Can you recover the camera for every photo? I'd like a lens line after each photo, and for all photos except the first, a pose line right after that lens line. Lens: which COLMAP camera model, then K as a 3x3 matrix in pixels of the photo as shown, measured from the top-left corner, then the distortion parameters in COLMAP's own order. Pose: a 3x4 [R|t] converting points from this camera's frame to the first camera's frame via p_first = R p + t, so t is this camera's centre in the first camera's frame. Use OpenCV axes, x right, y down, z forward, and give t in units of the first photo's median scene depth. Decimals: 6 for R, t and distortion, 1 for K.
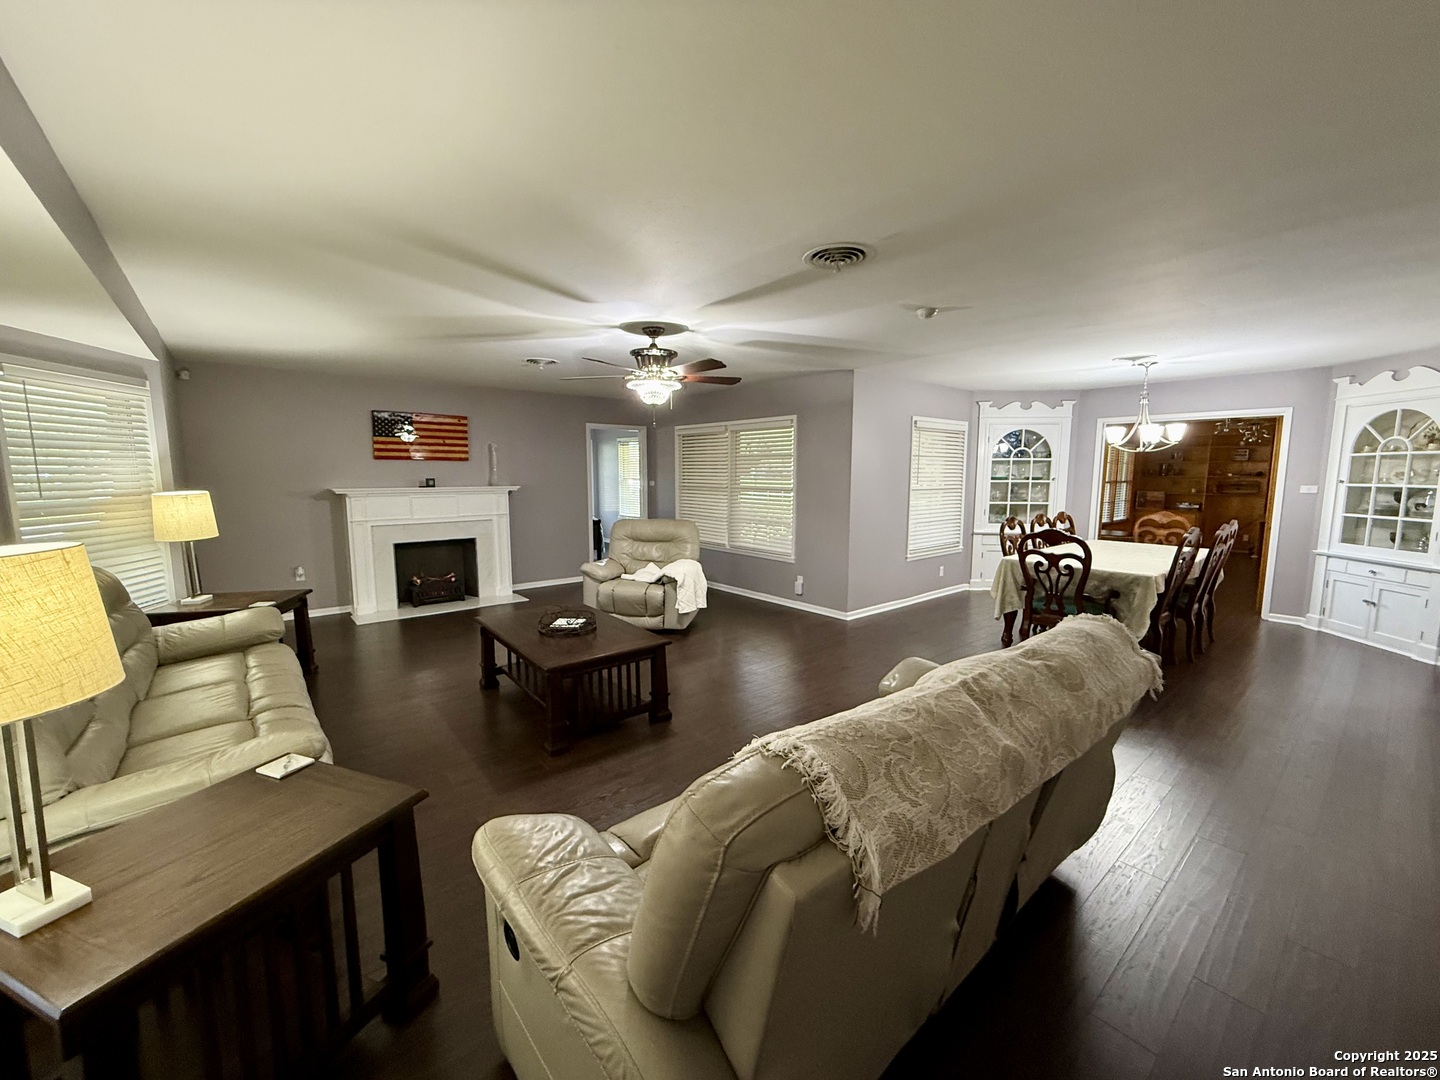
lens RADIAL K [[574.9, 0, 728.2], [0, 574.9, 539.5], [0, 0, 1]] dist [-0.001309, -0.000565]
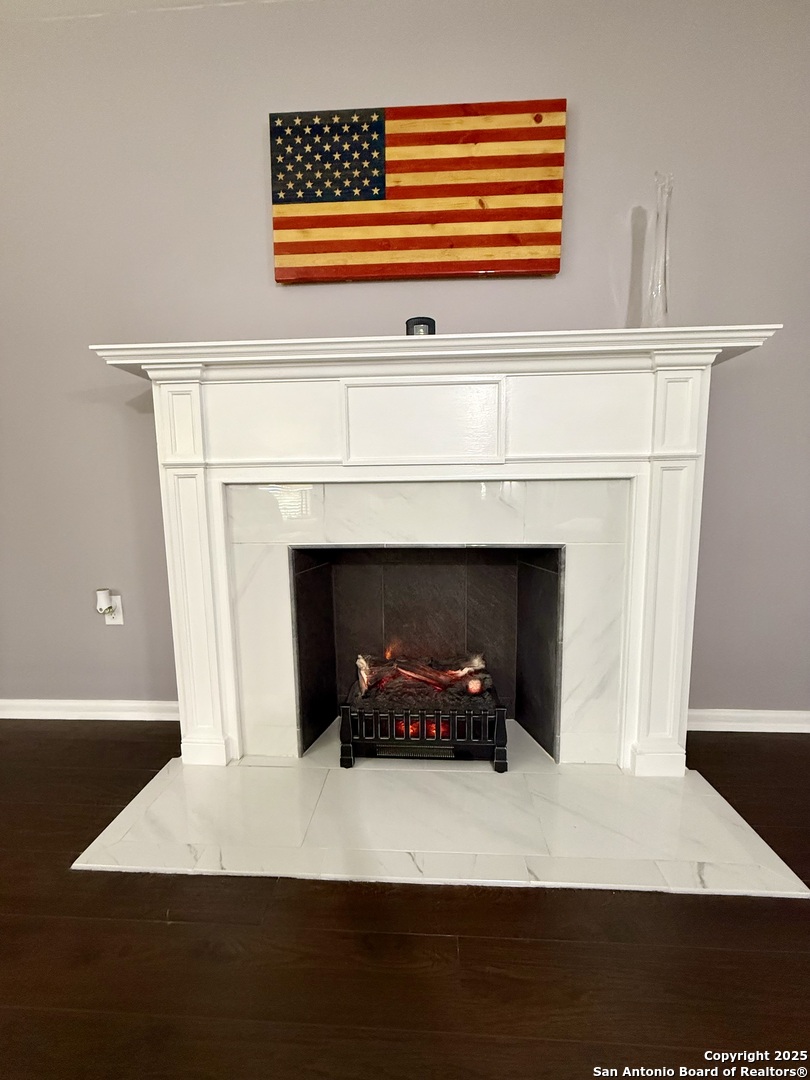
lens RADIAL K [[431.2, 0, 410.6], [0, 431.2, 534.2], [0, 0, 1]] dist [-0.001309, -0.000565]
pose [[0.728644, 0.070338, -0.681271, -0.356575], [-0.064026, 0.997352, 0.034493, -0.010282], [0.681893, 0.018486, 0.731218, 0.808208]]
